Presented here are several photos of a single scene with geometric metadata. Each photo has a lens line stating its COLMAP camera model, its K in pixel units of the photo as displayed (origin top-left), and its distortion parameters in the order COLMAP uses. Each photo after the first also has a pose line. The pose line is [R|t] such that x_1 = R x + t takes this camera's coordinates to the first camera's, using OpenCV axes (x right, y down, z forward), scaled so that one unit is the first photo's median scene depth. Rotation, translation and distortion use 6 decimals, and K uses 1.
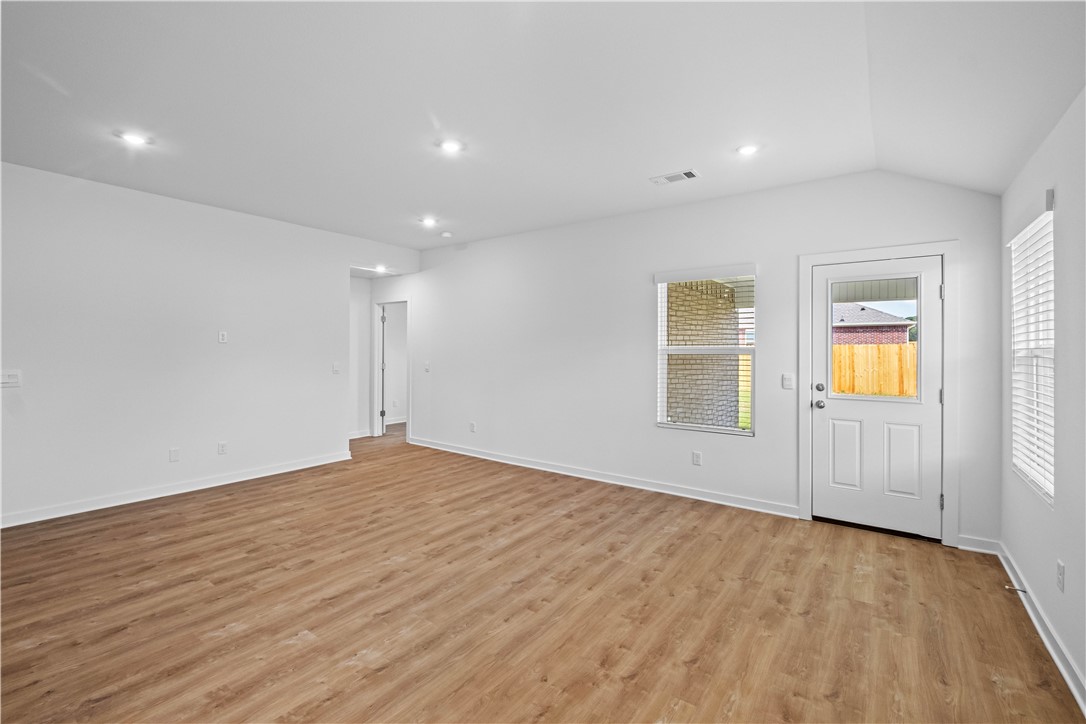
lens RADIAL K [[473.0, 0, 541.0], [0, 473.0, 343.9], [0, 0, 1]] dist [0.005916, -0.005826]
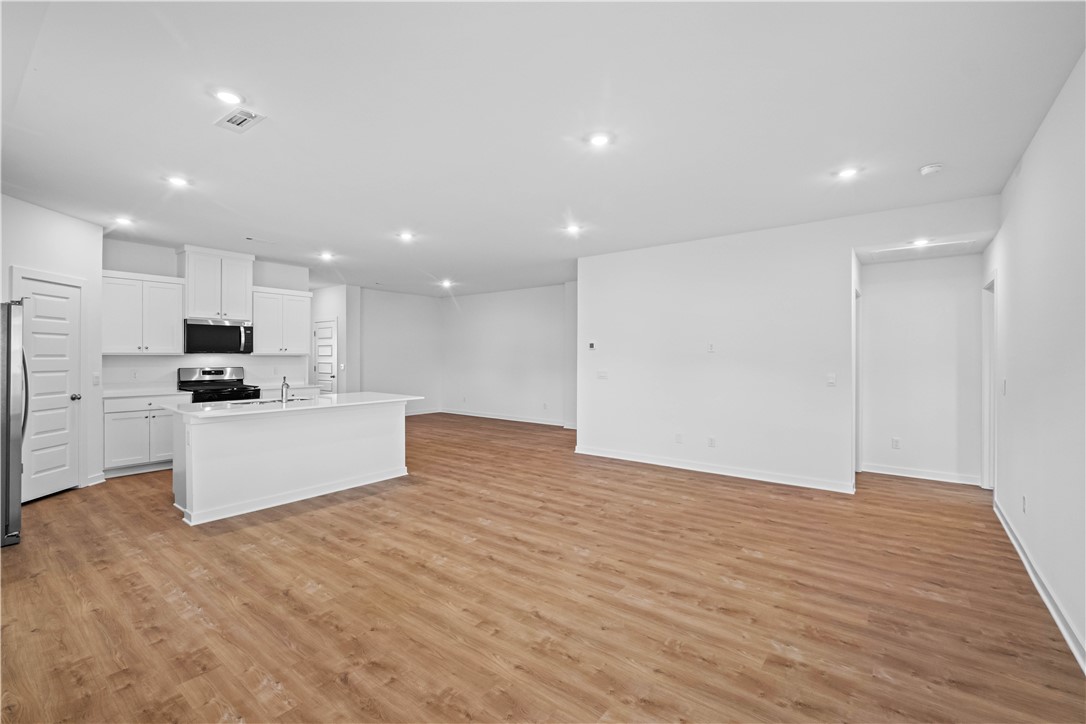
lens RADIAL K [[473.0, 0, 541.7], [0, 473.0, 357.4], [0, 0, 1]] dist [0.005916, -0.005826]
pose [[-0.028112, -0.002053, -0.999603, 0.693359], [0.009312, 0.999954, -0.002316, 0.016579], [0.999561, -0.009374, -0.028091, 0.851589]]
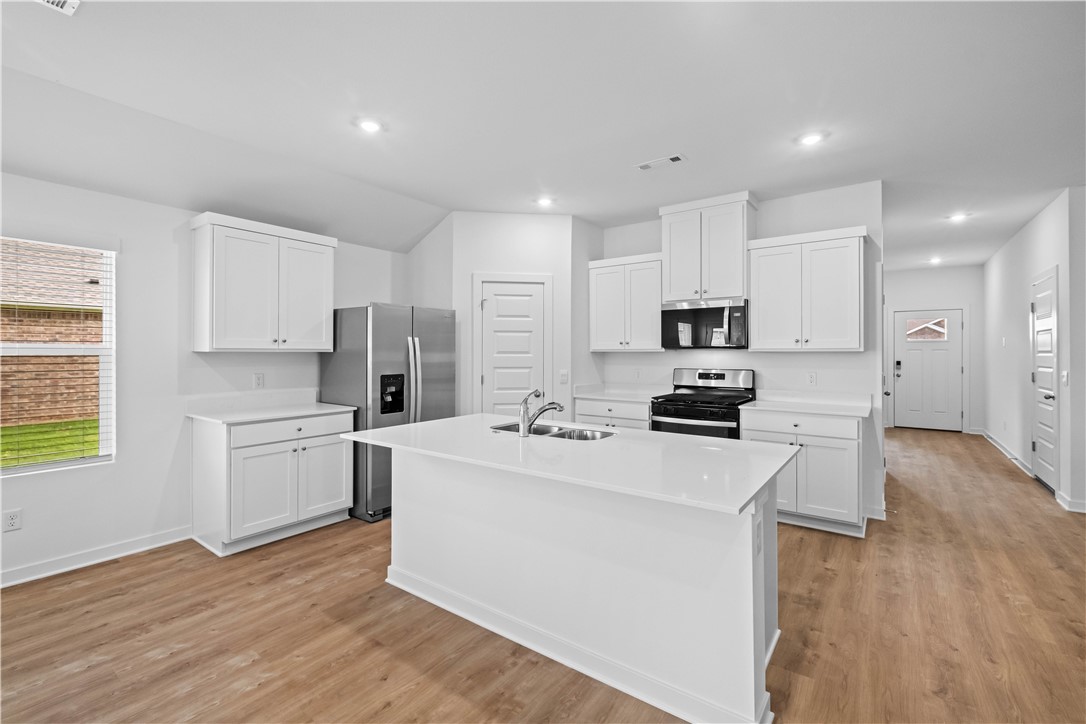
lens RADIAL K [[473.0, 0, 541.1], [0, 473.0, 353.2], [0, 0, 1]] dist [0.005916, -0.005826]
pose [[-0.999980, -0.004491, -0.004453, -0.662627], [-0.004450, 0.999947, -0.009276, 0.010407], [0.004494, -0.009256, -0.999947, 0.825013]]
